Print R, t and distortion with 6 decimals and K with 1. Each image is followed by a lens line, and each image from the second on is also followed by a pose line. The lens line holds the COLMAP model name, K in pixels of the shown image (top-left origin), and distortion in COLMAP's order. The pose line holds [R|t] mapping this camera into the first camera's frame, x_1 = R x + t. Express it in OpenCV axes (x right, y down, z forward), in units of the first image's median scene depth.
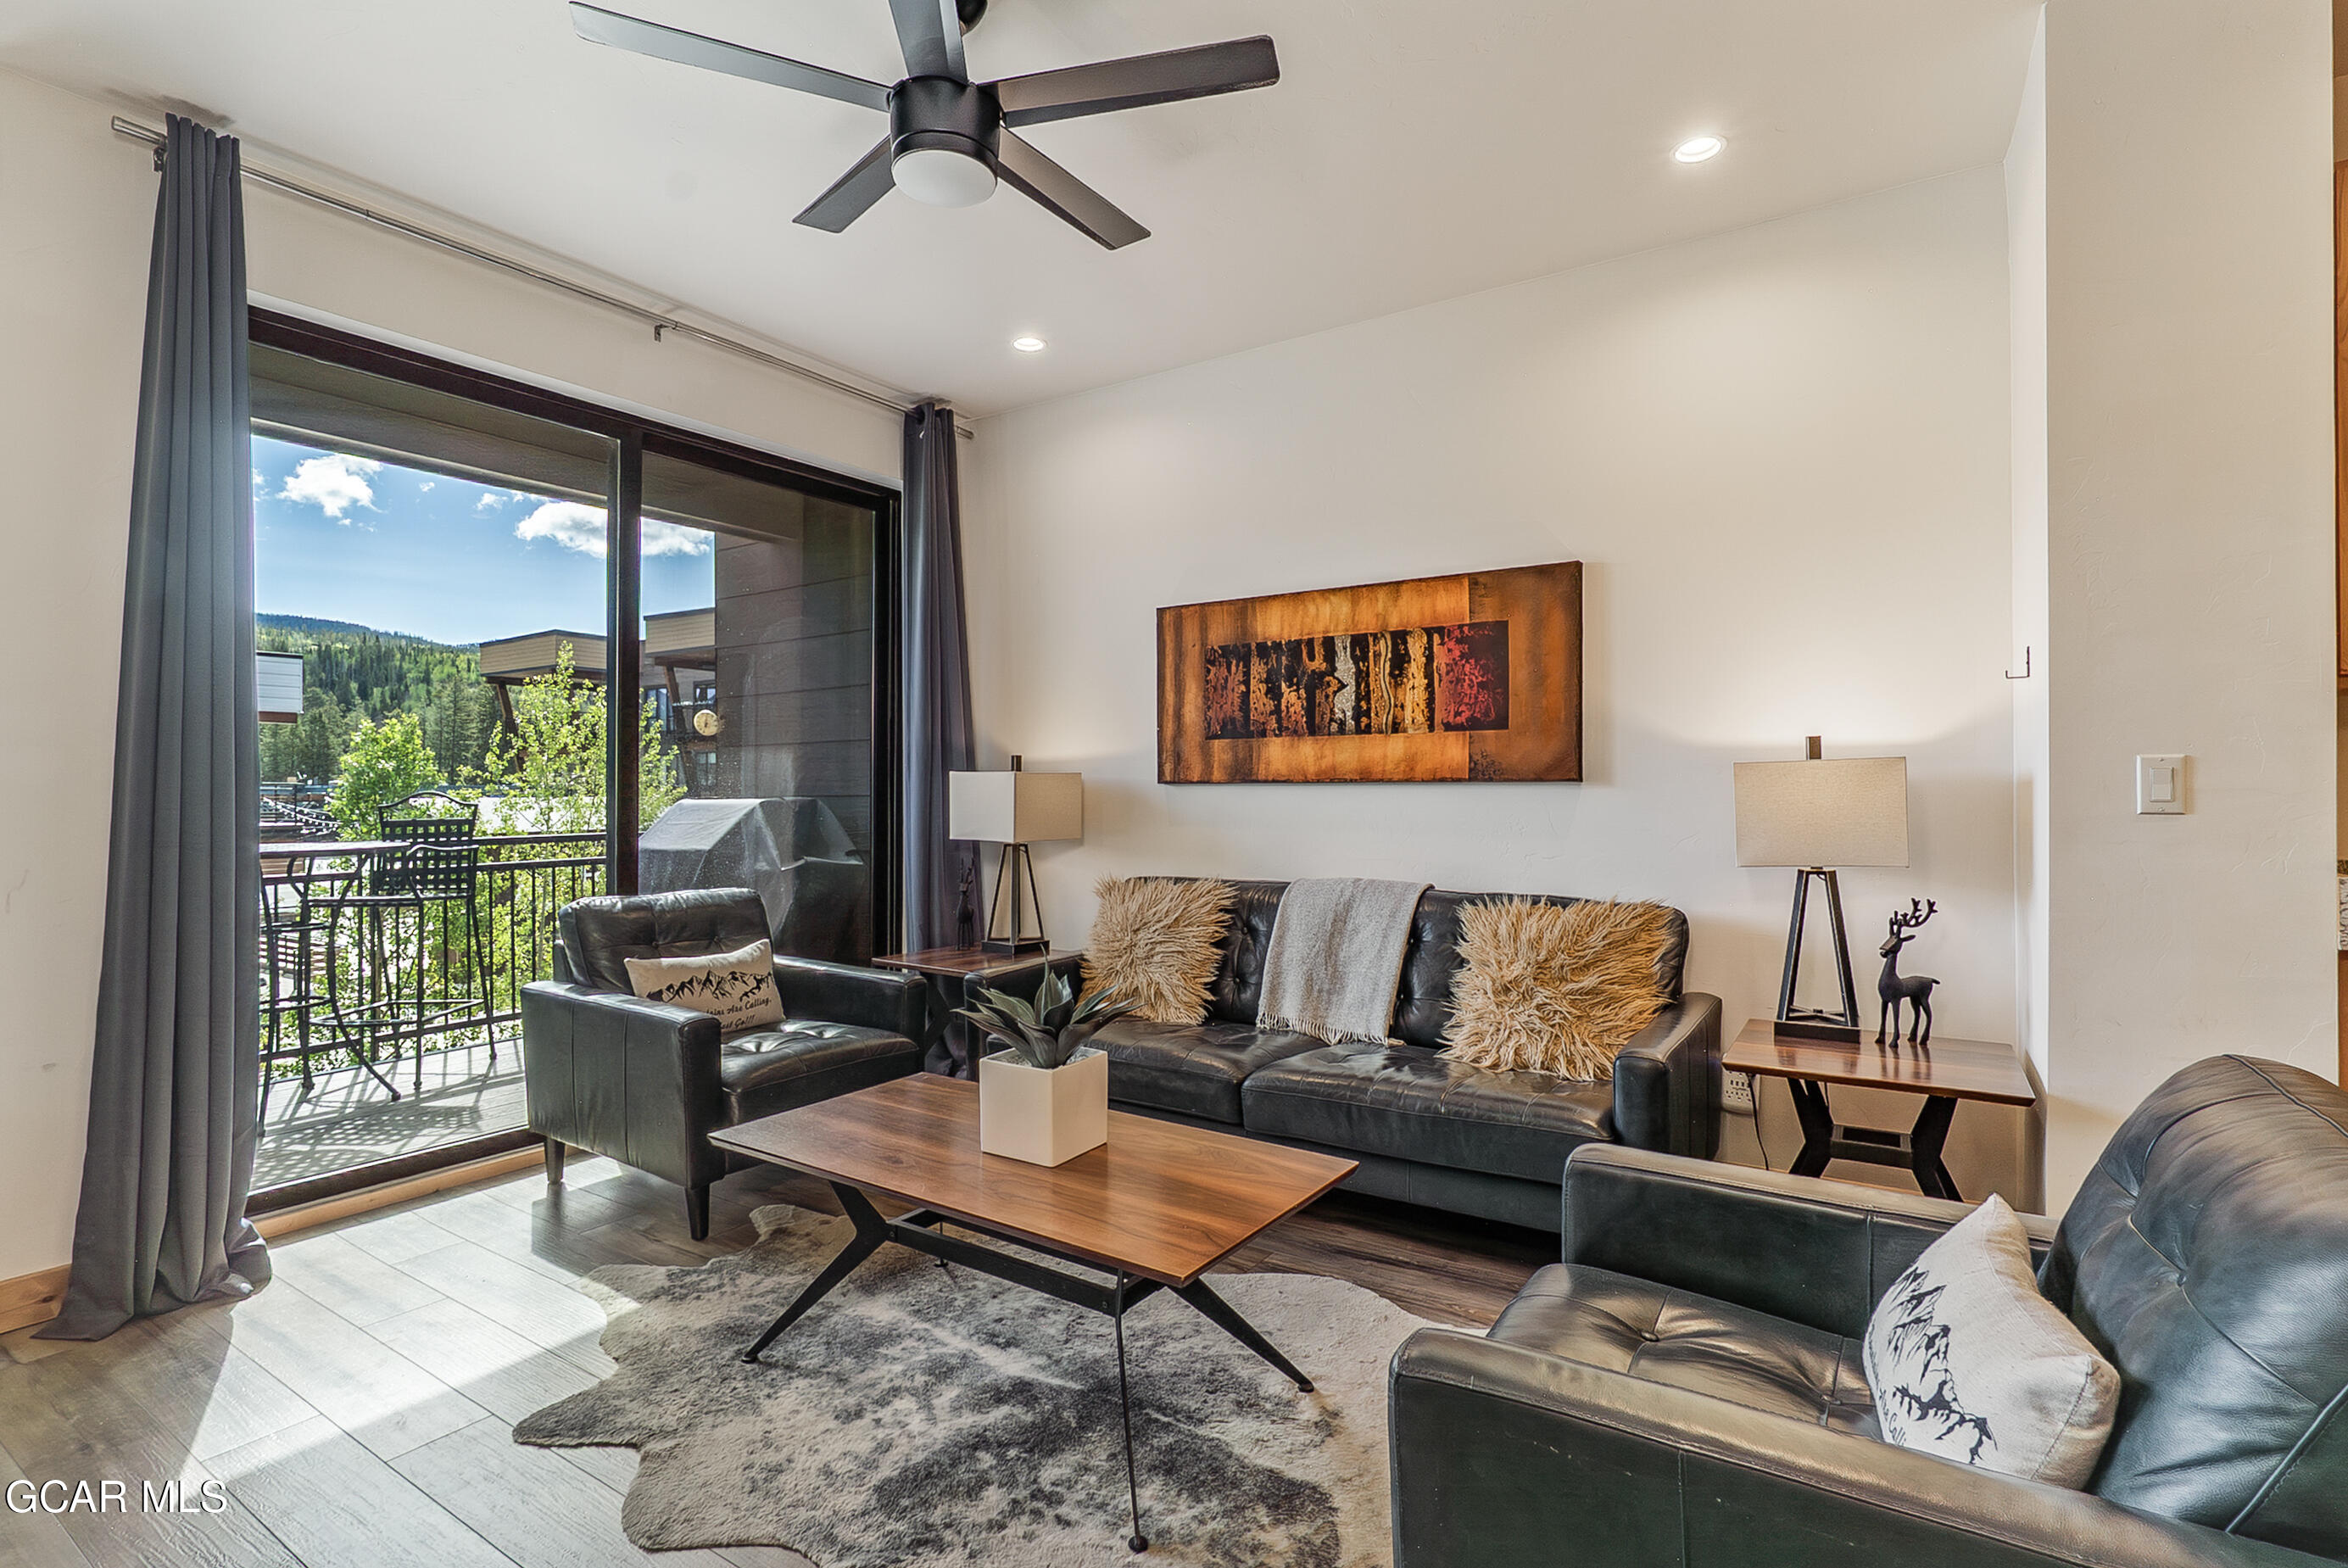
lens RADIAL K [[1103.6, 0, 1159.6], [0, 1103.6, 792.2], [0, 0, 1]] dist [-0.009104, 0.001696]
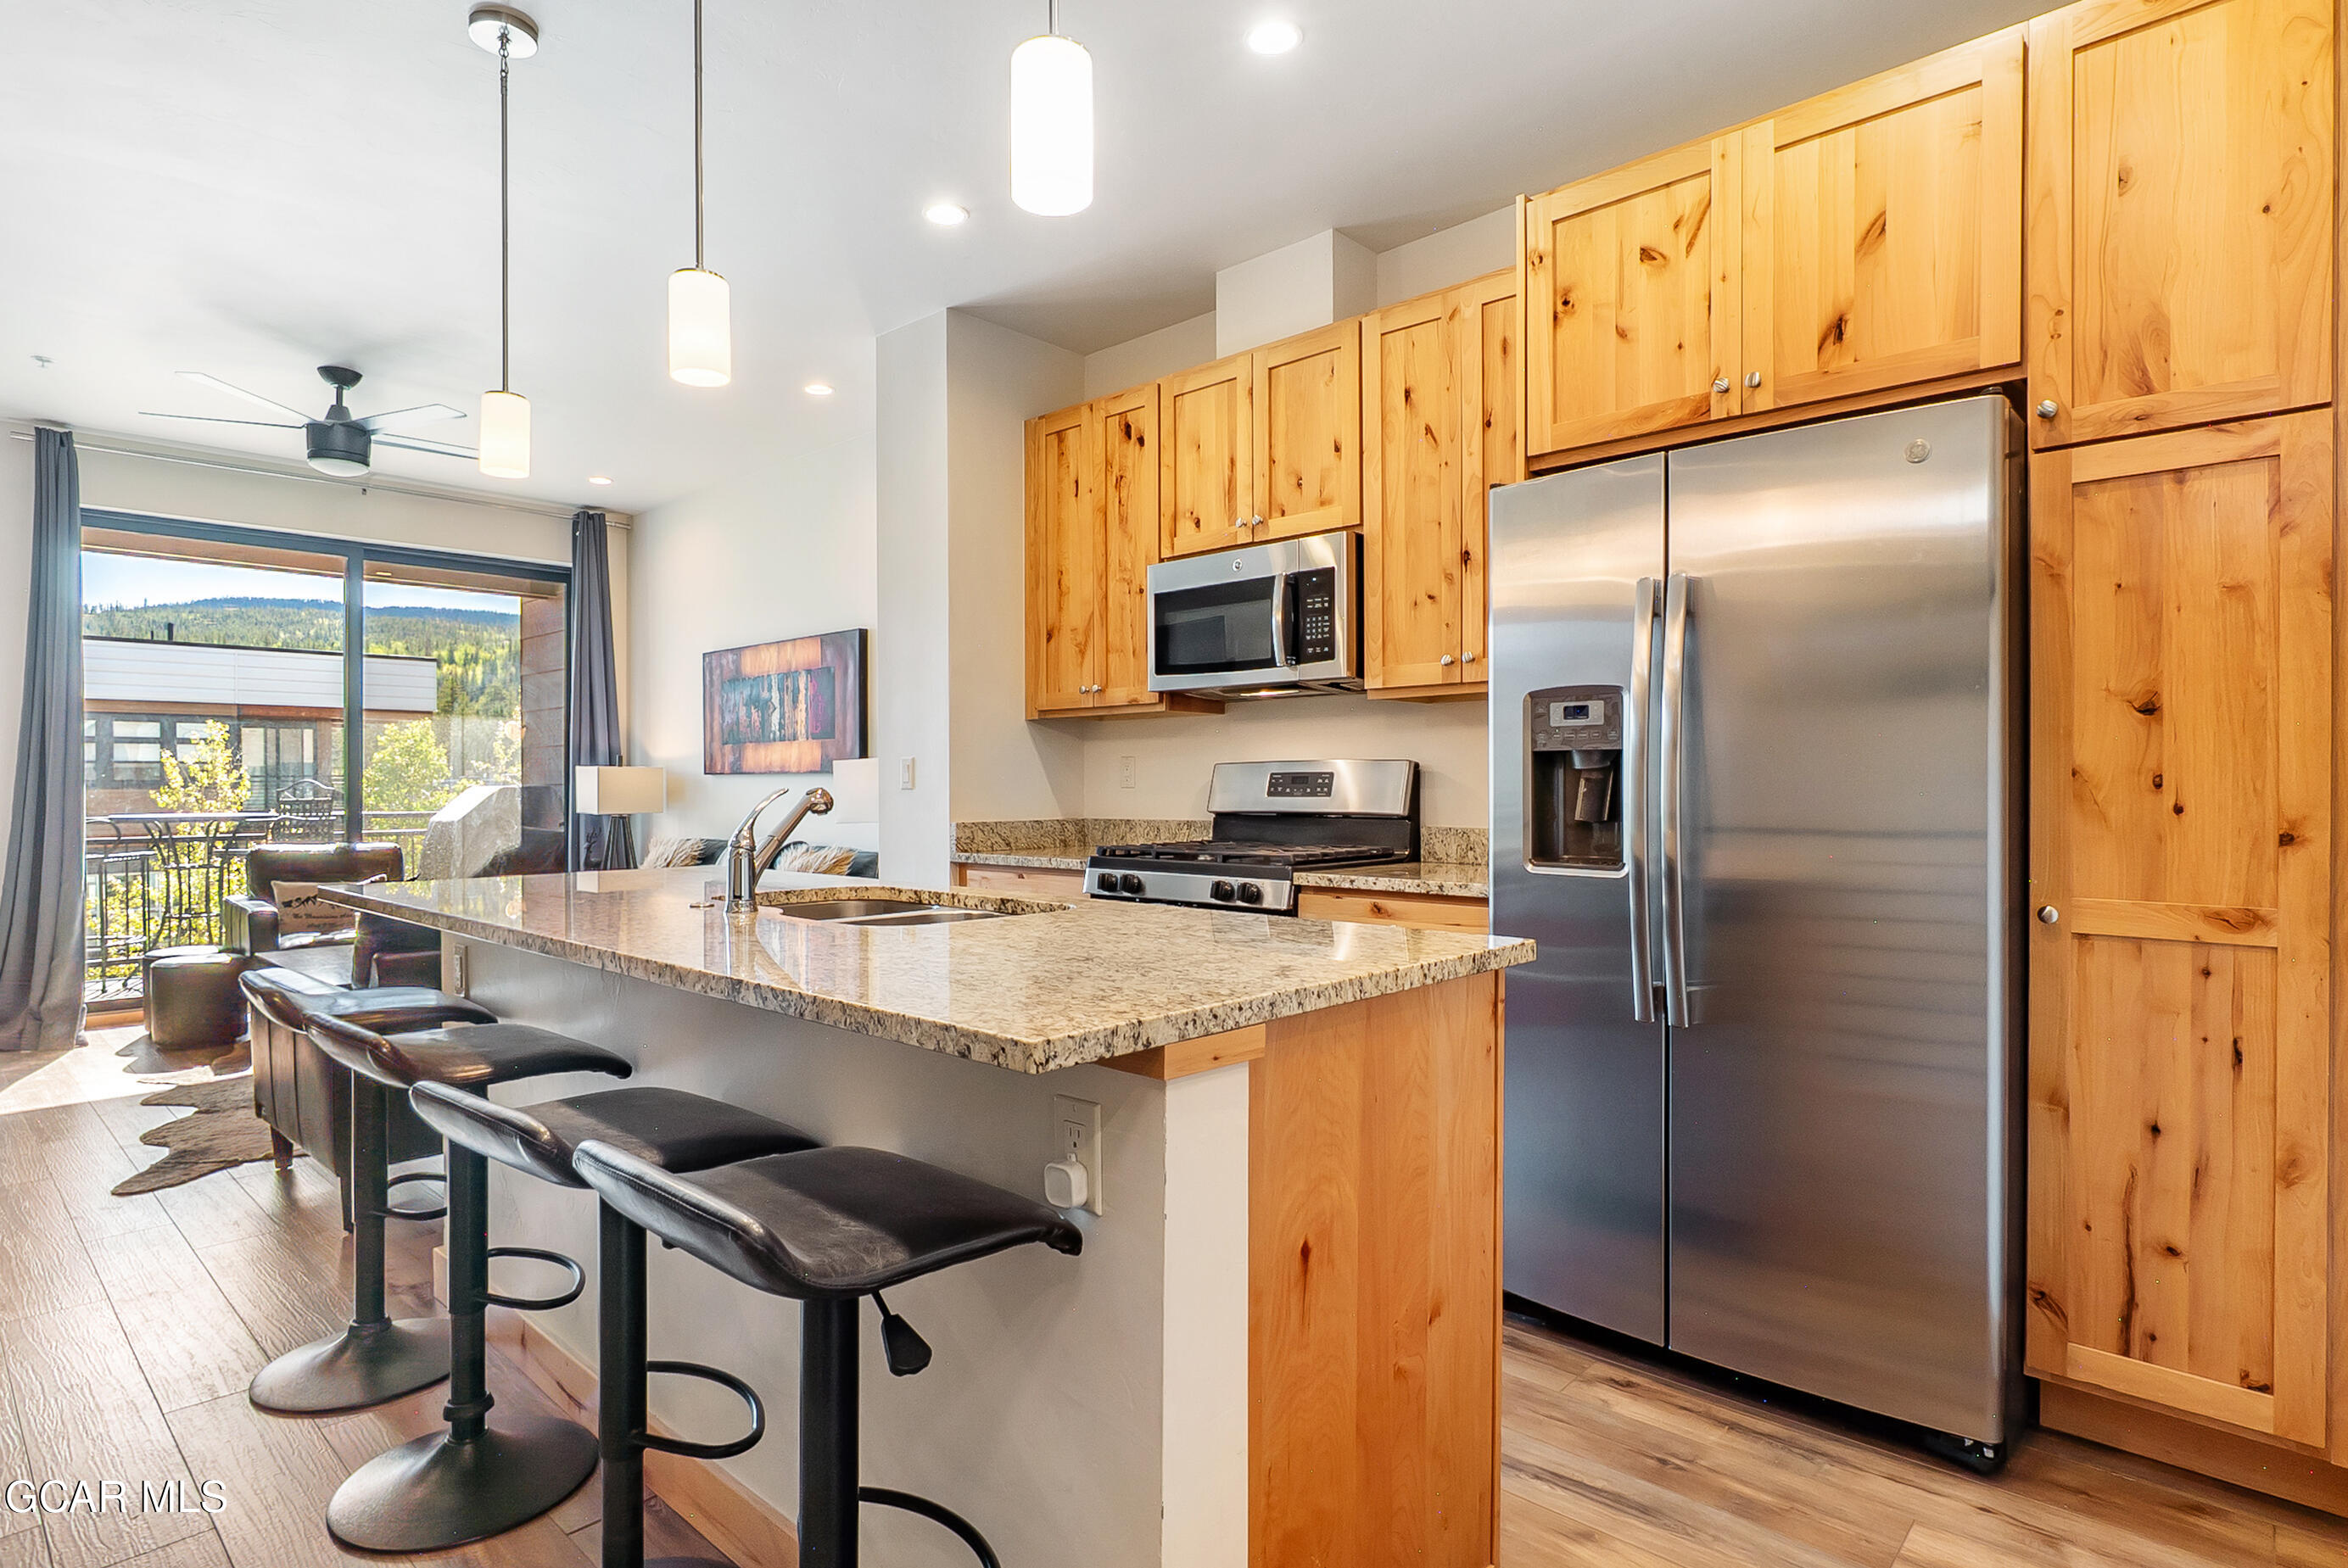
lens RADIAL K [[1243.4, 0, 1177.4], [0, 1243.4, 782.4], [0, 0, 1]] dist [0.001181, -0.002151]
pose [[0.985901, -0.000953, -0.167324, 0.988738], [0.000351, 0.999993, -0.003629, 0.008963], [0.167327, 0.003520, 0.985895, -0.558178]]
